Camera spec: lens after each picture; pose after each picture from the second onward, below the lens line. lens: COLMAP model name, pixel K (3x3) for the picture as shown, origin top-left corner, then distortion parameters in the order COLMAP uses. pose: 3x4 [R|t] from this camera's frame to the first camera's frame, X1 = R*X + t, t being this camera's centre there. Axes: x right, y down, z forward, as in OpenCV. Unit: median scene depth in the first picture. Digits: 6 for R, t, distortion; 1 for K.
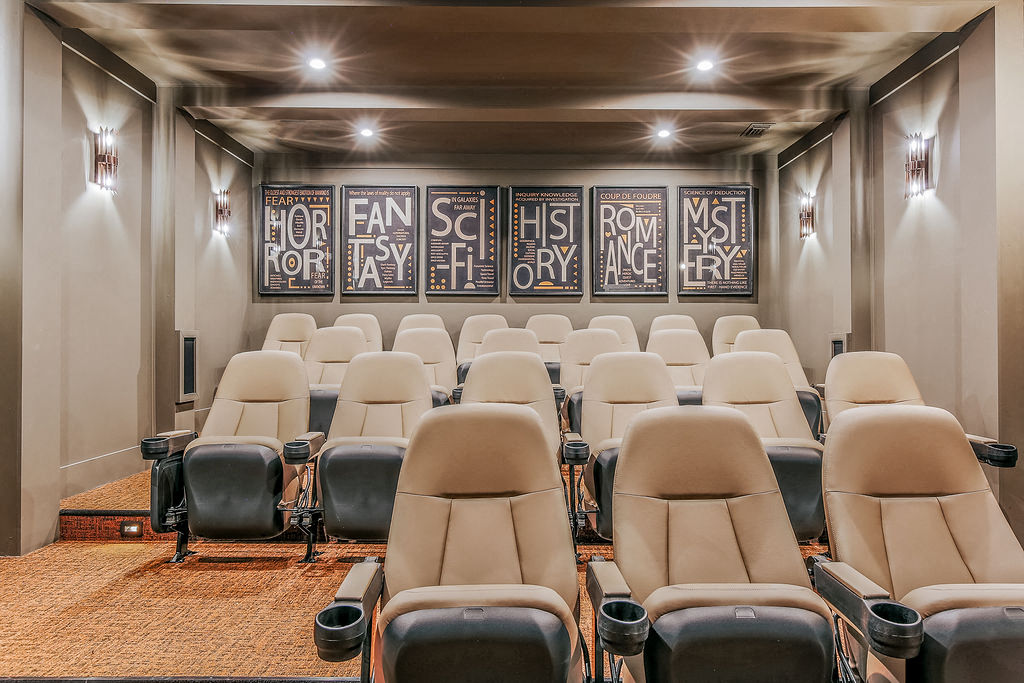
lens RADIAL K [[687.4, 0, 513.3], [0, 687.4, 338.7], [0, 0, 1]] dist [-0.005709, 0.002550]
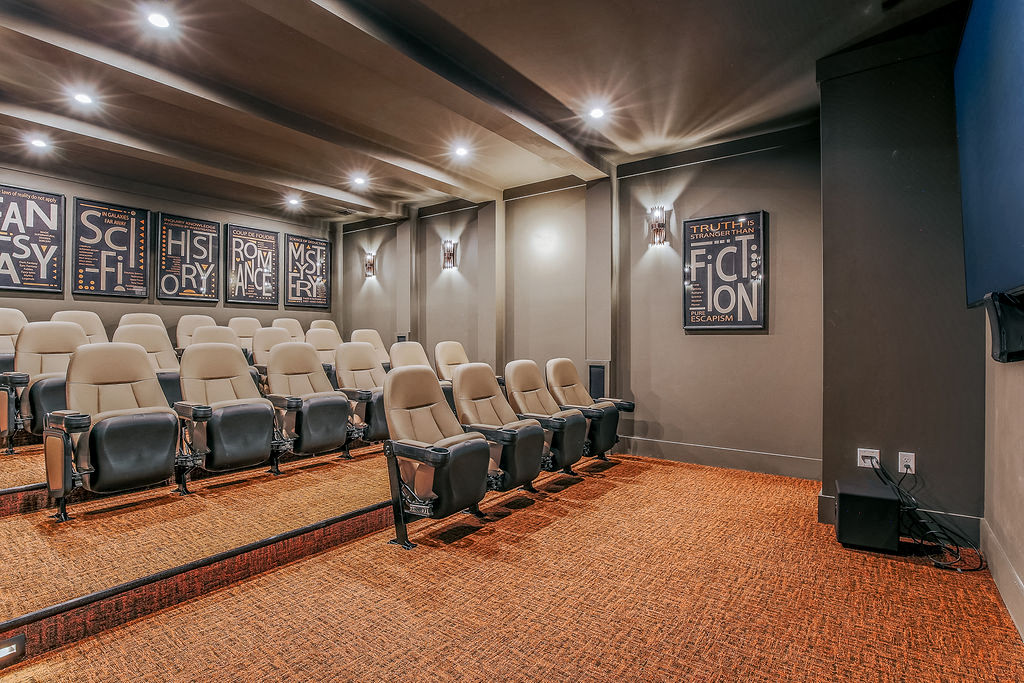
lens RADIAL K [[491.0, 0, 511.7], [0, 491.0, 339.0], [0, 0, 1]] dist [-0.022855, -0.001269]
pose [[0.603648, -0.000346, 0.797251, -0.322602], [-0.008634, 0.999938, 0.006971, -0.000756], [-0.797204, -0.011091, 0.603608, -0.053410]]
